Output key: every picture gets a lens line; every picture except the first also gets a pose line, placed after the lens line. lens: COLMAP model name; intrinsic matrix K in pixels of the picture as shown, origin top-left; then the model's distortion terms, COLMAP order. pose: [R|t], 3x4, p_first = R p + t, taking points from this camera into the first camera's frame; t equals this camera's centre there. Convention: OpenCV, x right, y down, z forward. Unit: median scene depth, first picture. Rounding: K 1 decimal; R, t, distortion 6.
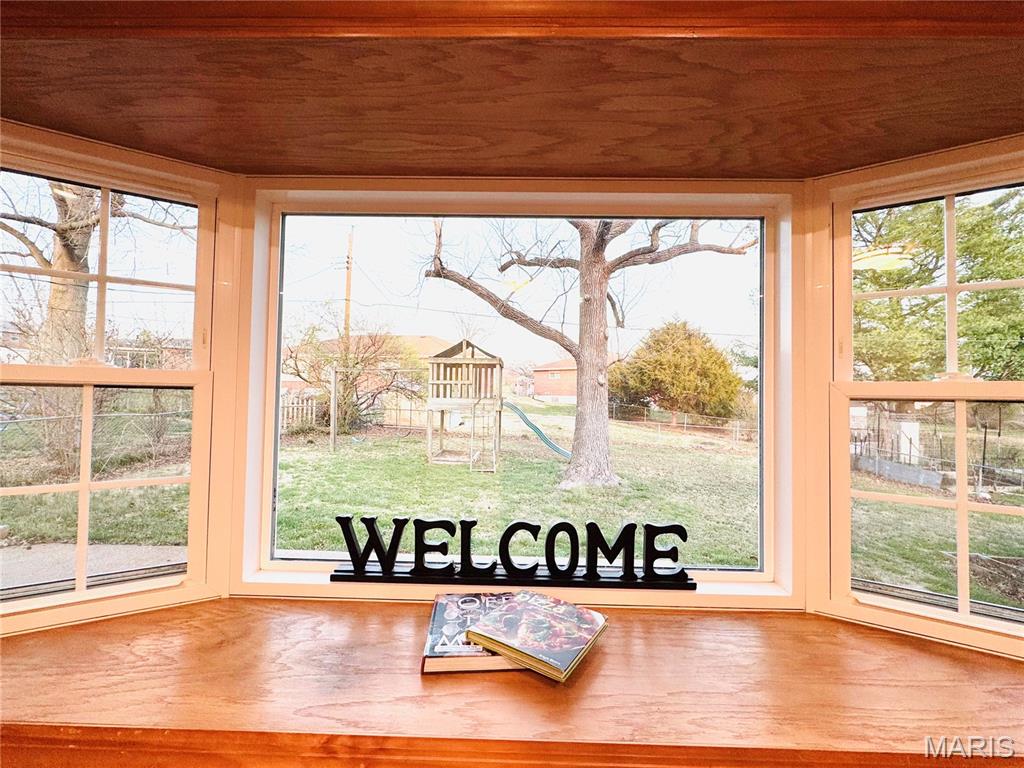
lens RADIAL K [[412.2, 0, 509.9], [0, 412.2, 383.0], [0, 0, 1]] dist [-0.004178, -0.000229]
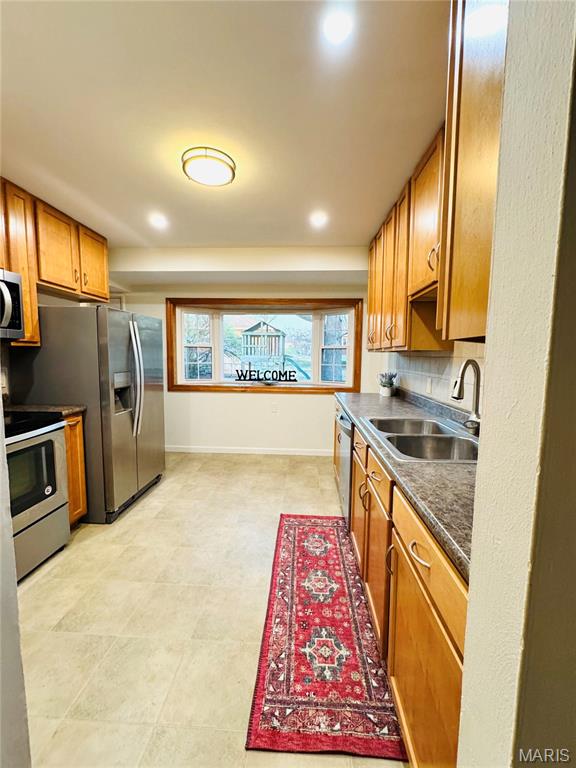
lens RADIAL K [[309.1, 0, 289.6], [0, 309.1, 382.6], [0, 0, 1]] dist [-0.004178, -0.000229]
pose [[0.999590, -0.001594, -0.028585, 0.458179], [0.004929, 0.993123, 0.116974, 0.000439], [0.028202, -0.117067, 0.992723, -3.306410]]
